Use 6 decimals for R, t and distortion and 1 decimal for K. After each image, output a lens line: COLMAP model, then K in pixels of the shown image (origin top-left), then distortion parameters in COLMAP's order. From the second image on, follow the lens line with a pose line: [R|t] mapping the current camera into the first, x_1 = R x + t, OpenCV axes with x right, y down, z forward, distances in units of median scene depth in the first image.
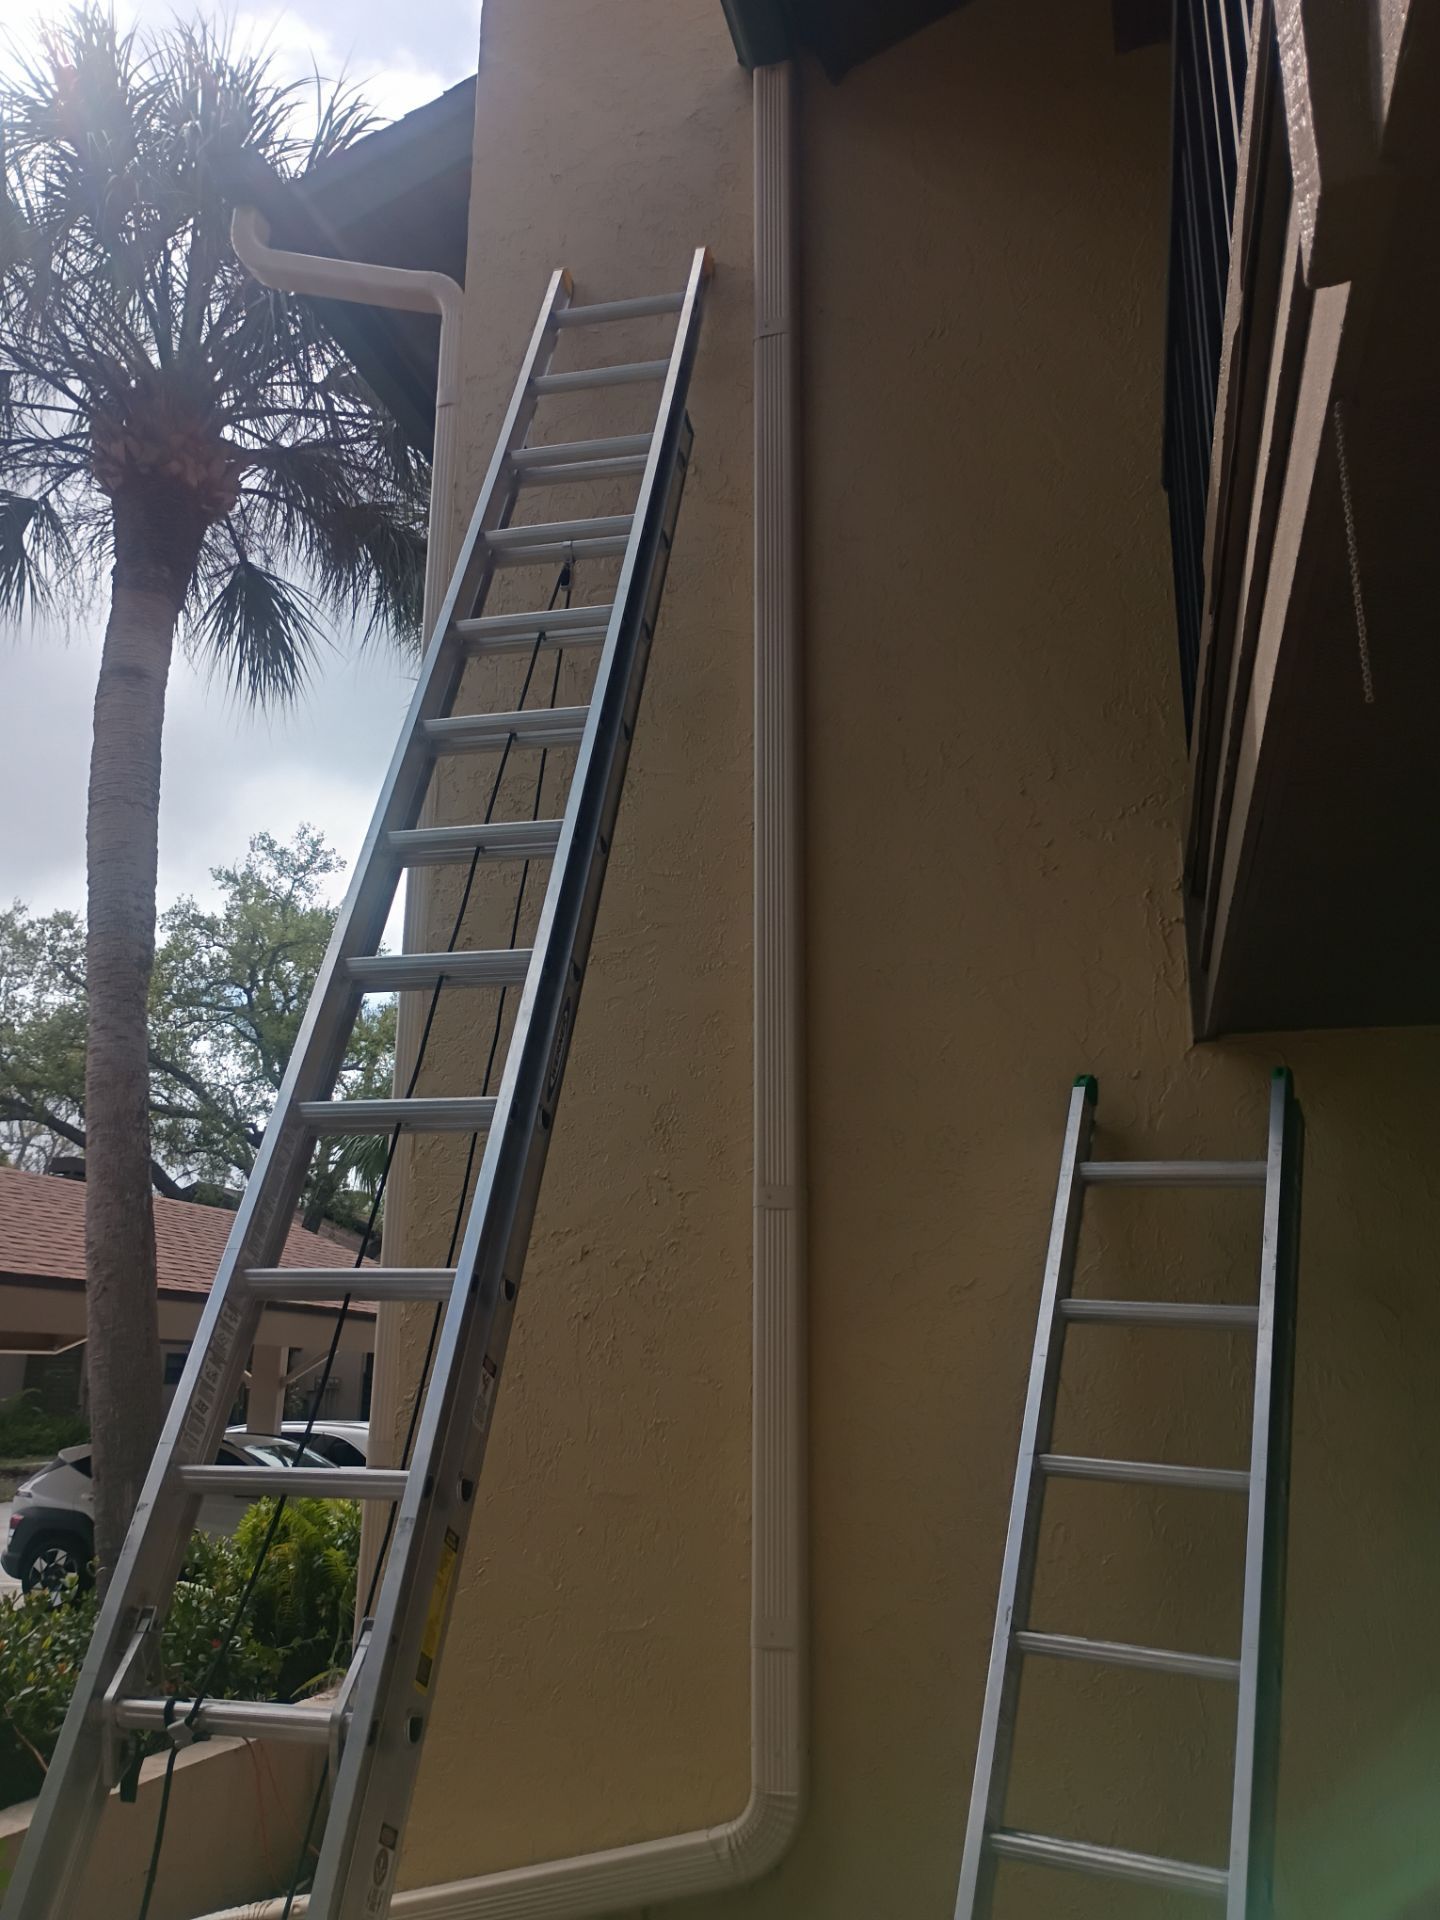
lens RADIAL K [[1549.1, 0, 716.1], [0, 1549.1, 964.9], [0, 0, 1]] dist [0.054306, -0.077170]
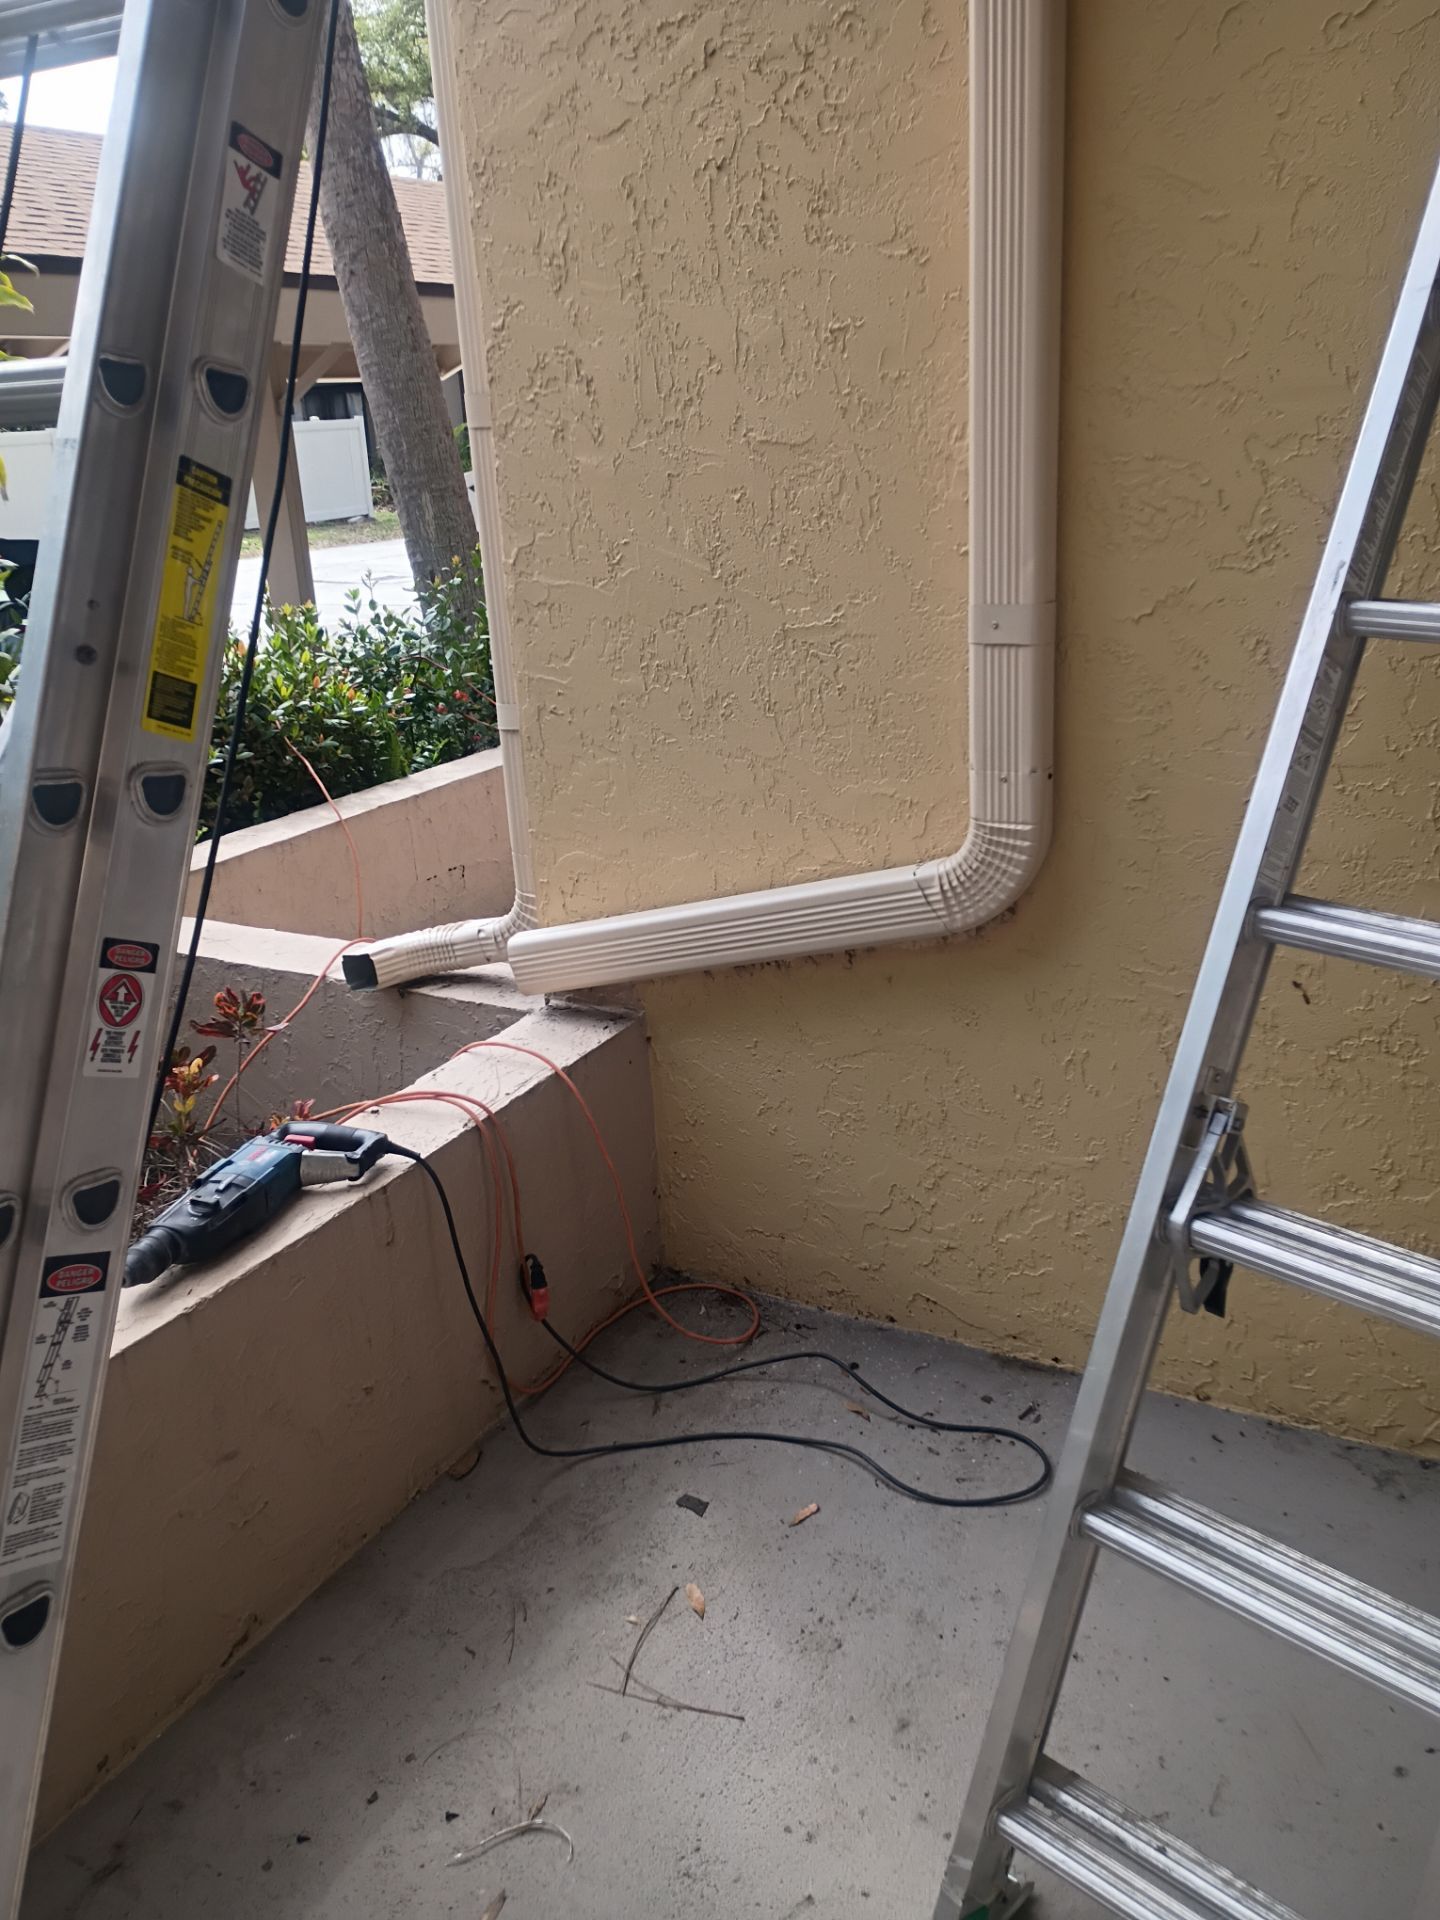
lens RADIAL K [[1549.1, 0, 716.1], [0, 1549.1, 964.9], [0, 0, 1]] dist [0.054306, -0.077170]
pose [[0.962961, 0.025689, -0.268414, 0.103270], [0.133897, 0.818488, 0.558703, 0.150097], [0.234047, -0.573949, 0.784732, 0.343022]]
